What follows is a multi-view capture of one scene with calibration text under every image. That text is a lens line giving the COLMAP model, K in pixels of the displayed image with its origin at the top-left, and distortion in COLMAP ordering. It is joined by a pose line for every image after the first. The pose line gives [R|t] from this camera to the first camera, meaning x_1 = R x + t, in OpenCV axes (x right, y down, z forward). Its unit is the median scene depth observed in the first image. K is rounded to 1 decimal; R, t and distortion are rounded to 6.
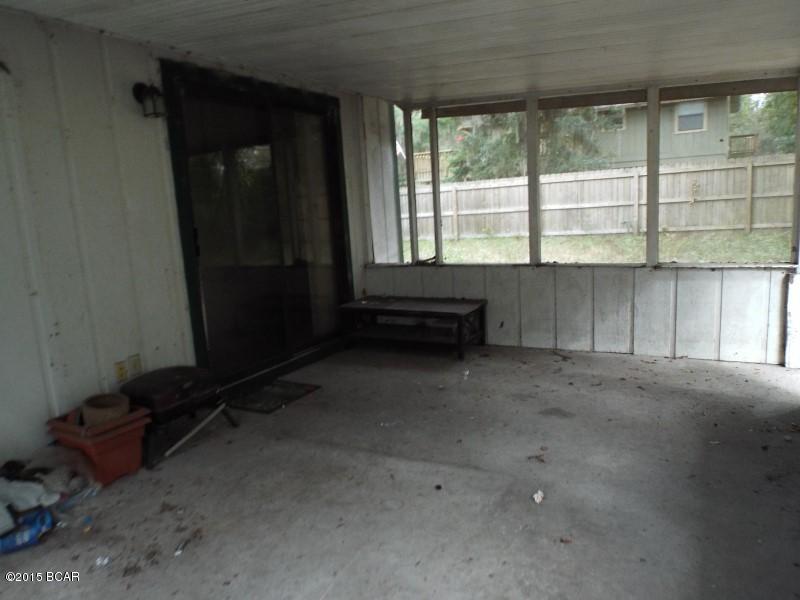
lens RADIAL K [[584.6, 0, 401.8], [0, 584.6, 302.4], [0, 0, 1]] dist [0.003233, -0.029582]
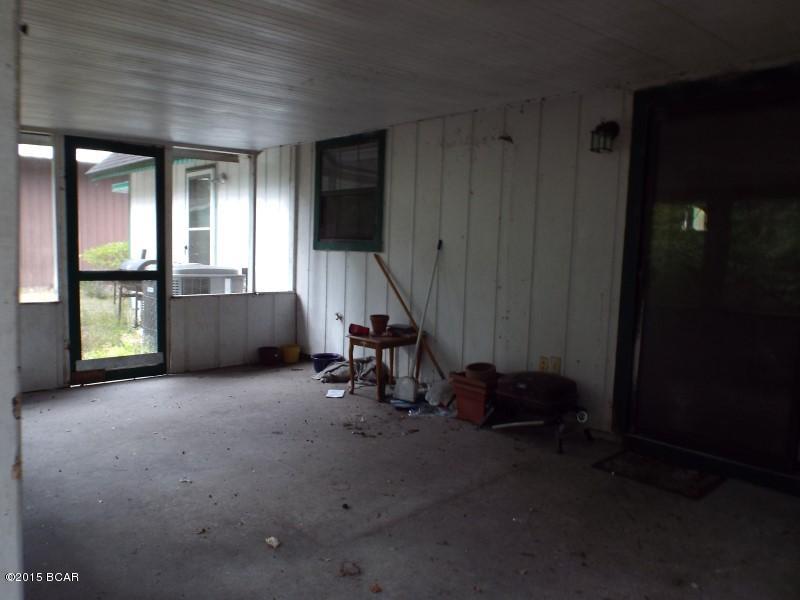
lens RADIAL K [[584.6, 0, 401.8], [0, 584.6, 302.4], [0, 0, 1]] dist [0.003233, -0.029582]
pose [[-0.309483, 0.134825, -0.941298, 0.839767], [-0.181153, 0.963409, 0.197553, -0.220650], [0.933490, 0.231658, -0.273735, 1.137980]]
